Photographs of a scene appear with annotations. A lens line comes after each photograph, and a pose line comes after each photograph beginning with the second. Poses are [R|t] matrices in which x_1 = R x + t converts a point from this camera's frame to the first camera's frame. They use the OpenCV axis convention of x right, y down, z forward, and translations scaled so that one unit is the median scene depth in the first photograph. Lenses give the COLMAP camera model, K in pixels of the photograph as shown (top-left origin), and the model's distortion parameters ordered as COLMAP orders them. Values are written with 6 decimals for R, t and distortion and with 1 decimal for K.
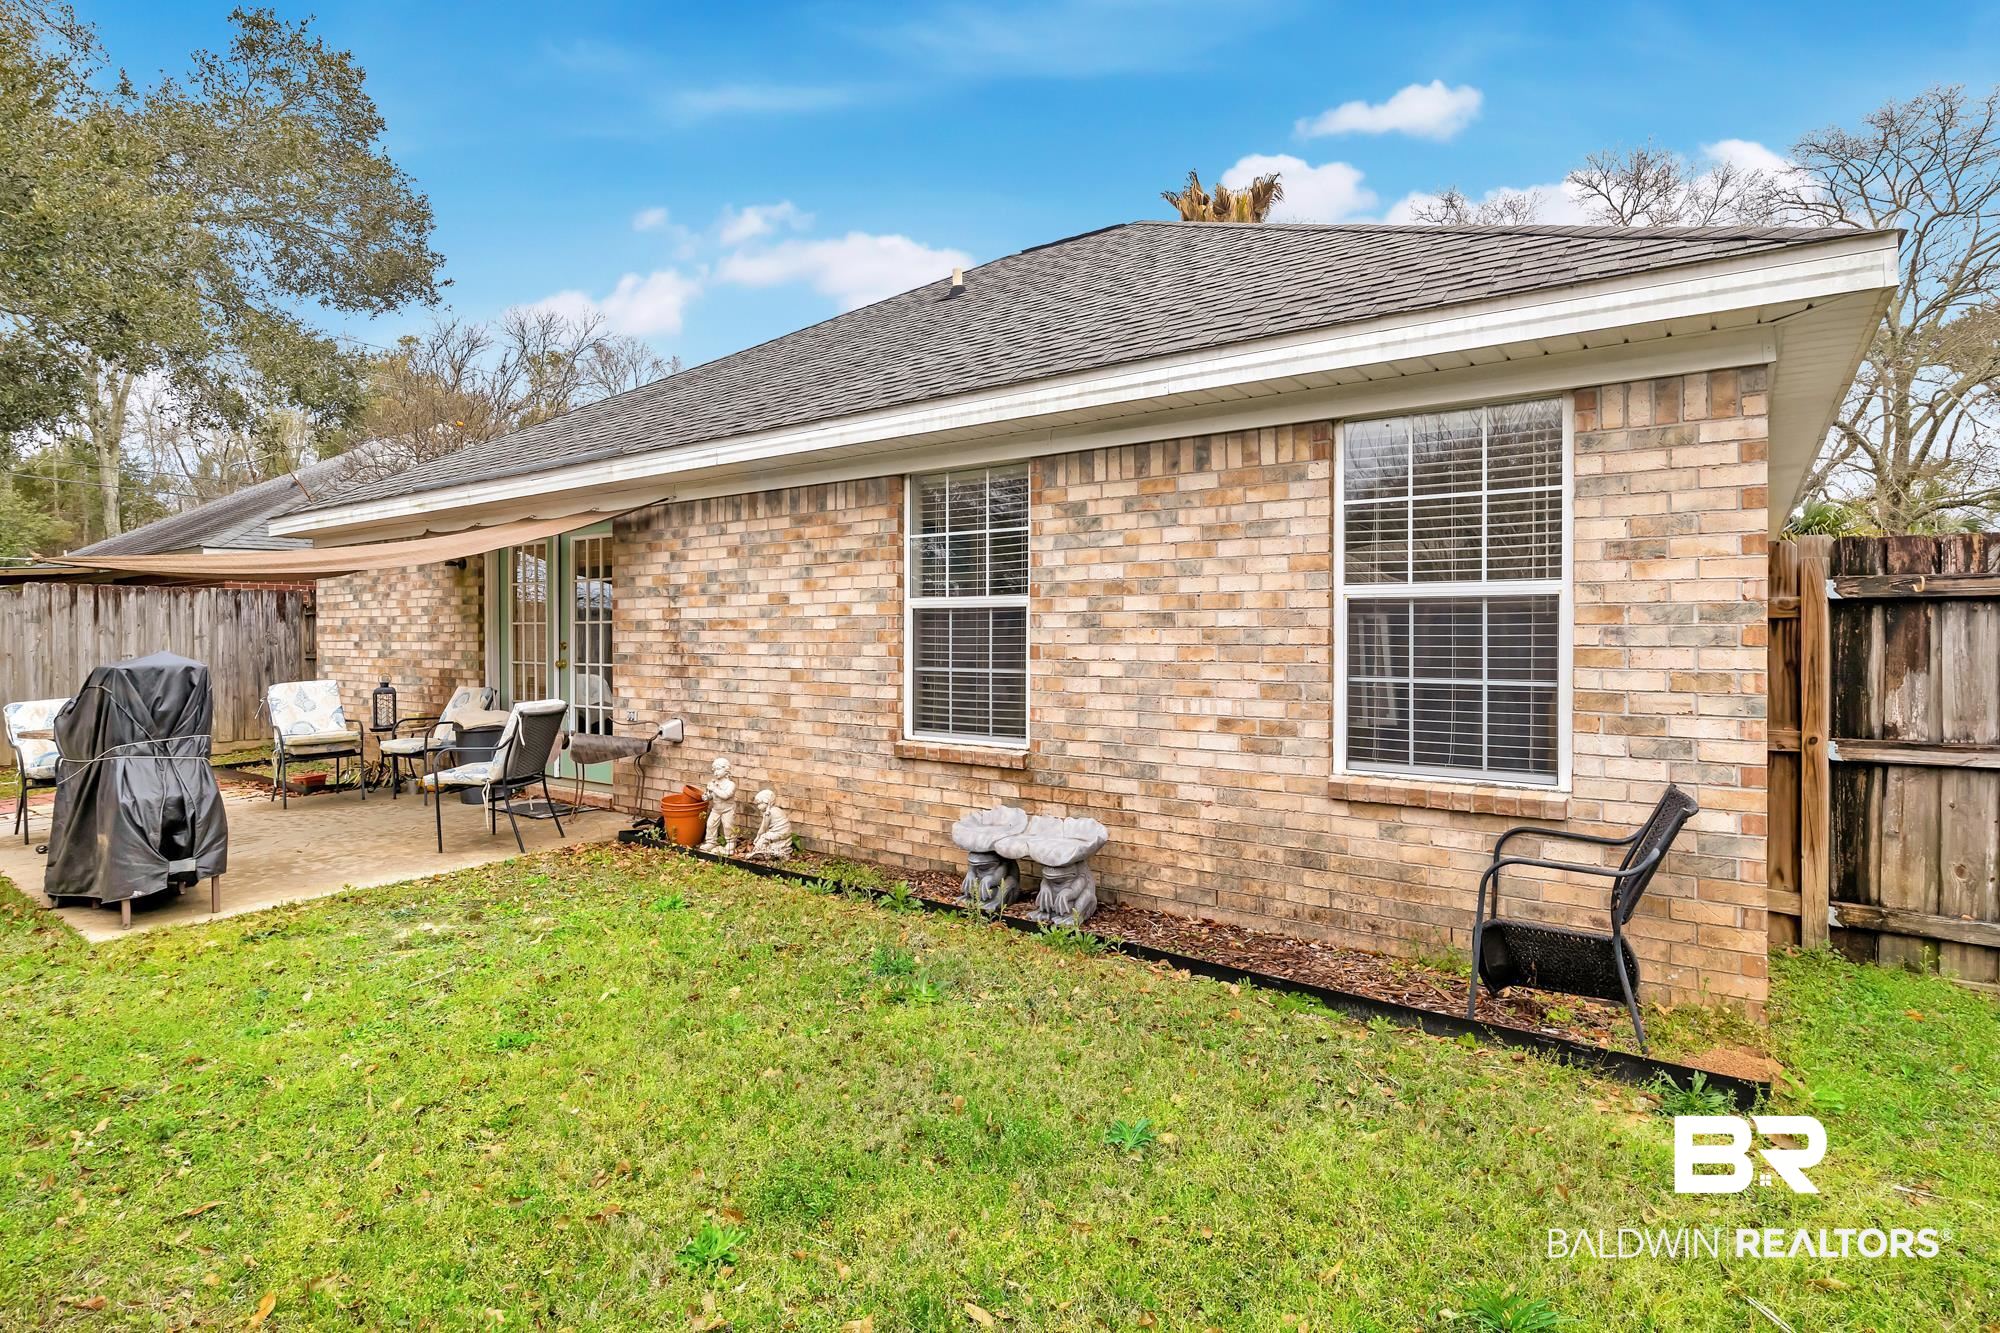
lens RADIAL K [[1061.8, 0, 997.6], [0, 1061.8, 655.5], [0, 0, 1]] dist [0.003064, -0.000849]
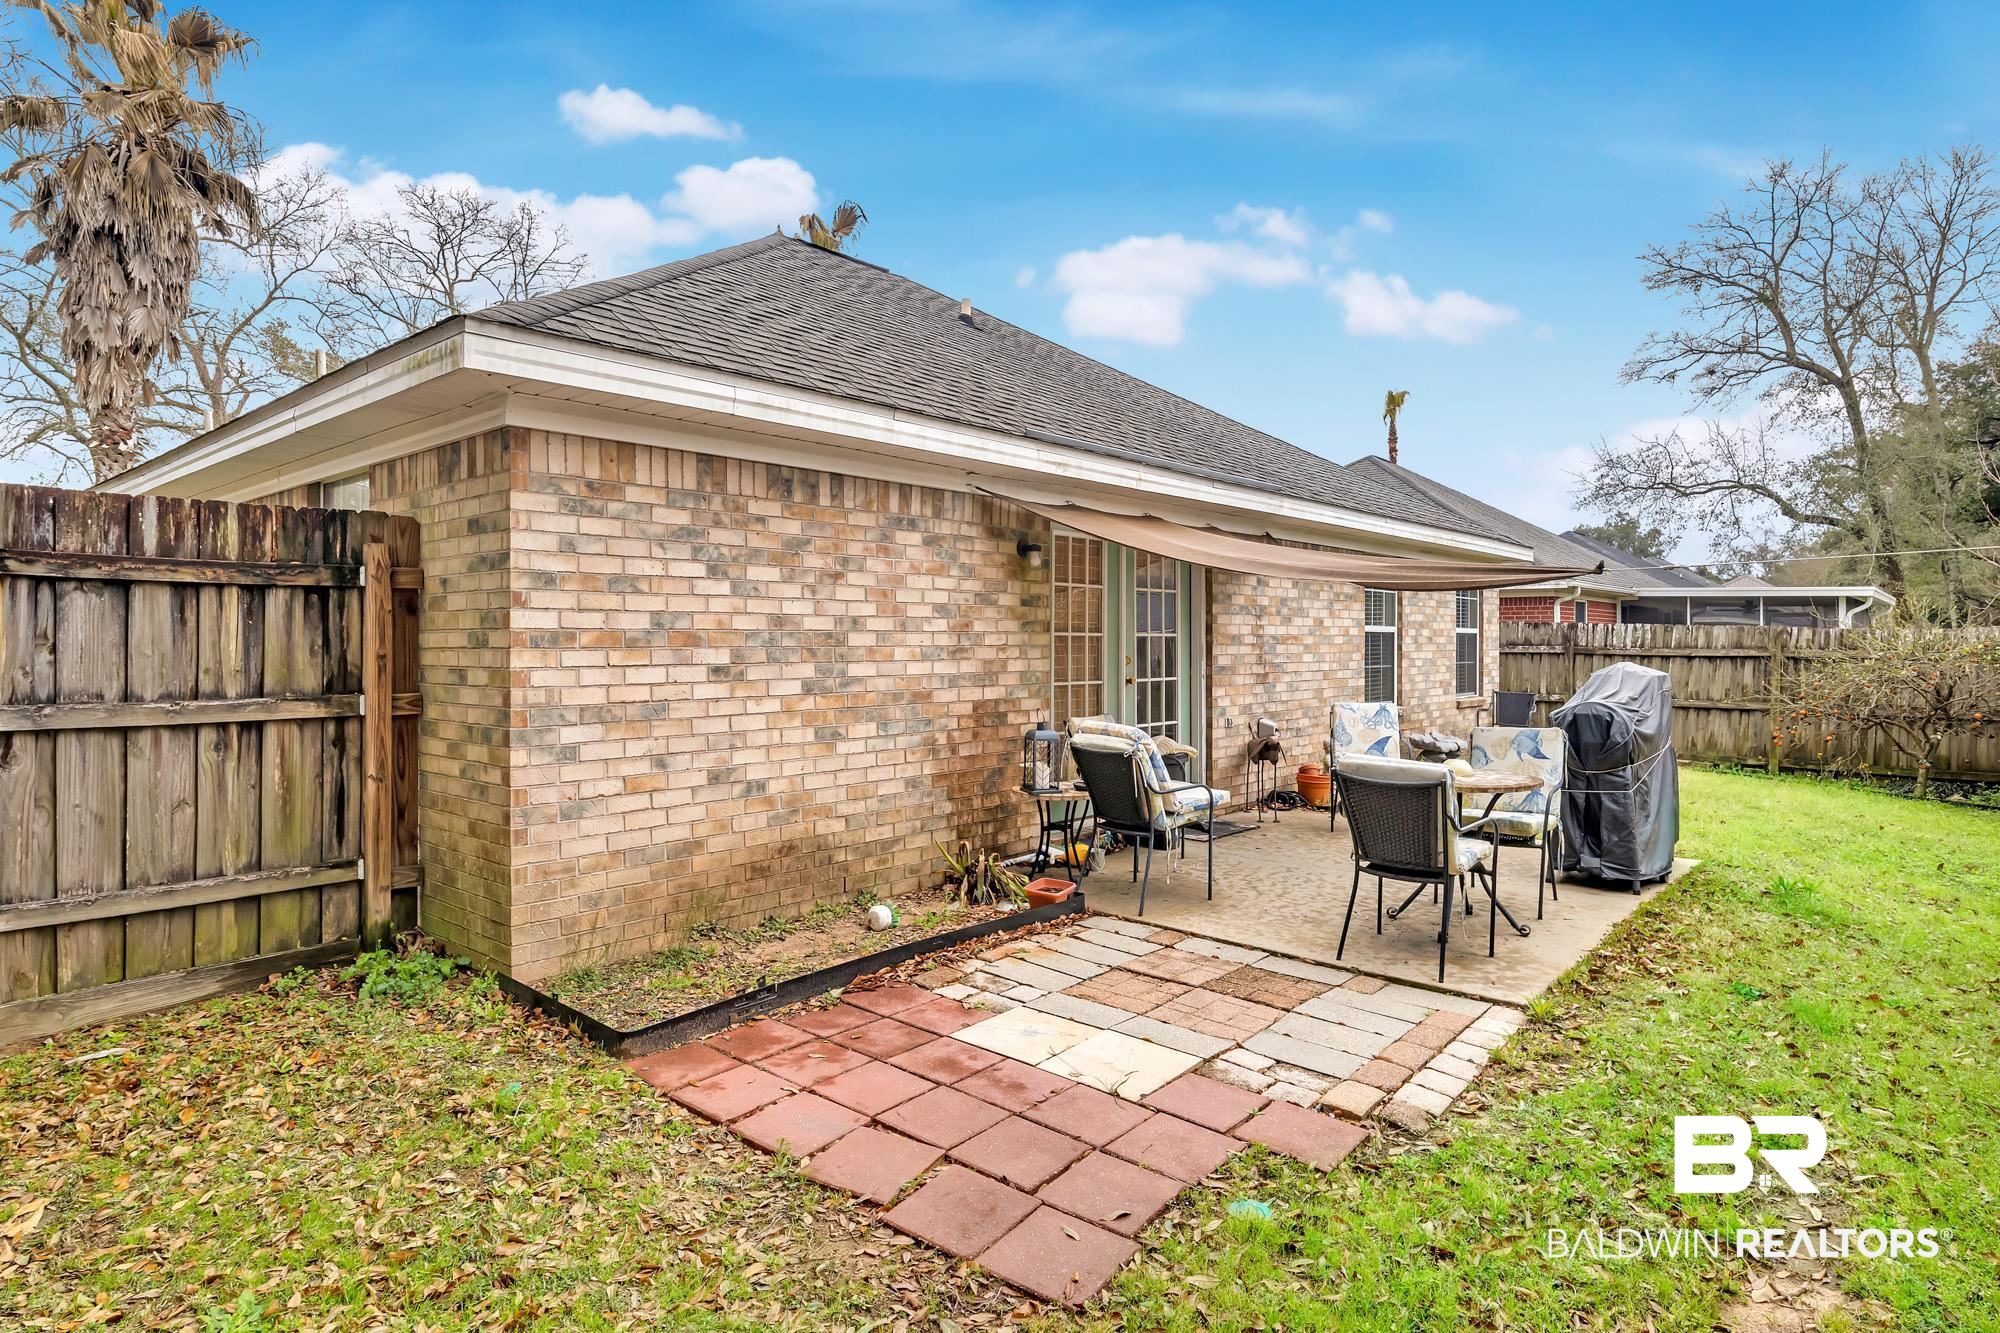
lens RADIAL K [[1061.8, 0, 998.4], [0, 1061.8, 653.1], [0, 0, 1]] dist [0.003064, -0.000849]
pose [[0.079761, -0.005113, 0.996801, -1.473288], [0.023364, 0.999722, 0.003259, -0.023579], [-0.996540, 0.023030, 0.079859, 1.169432]]
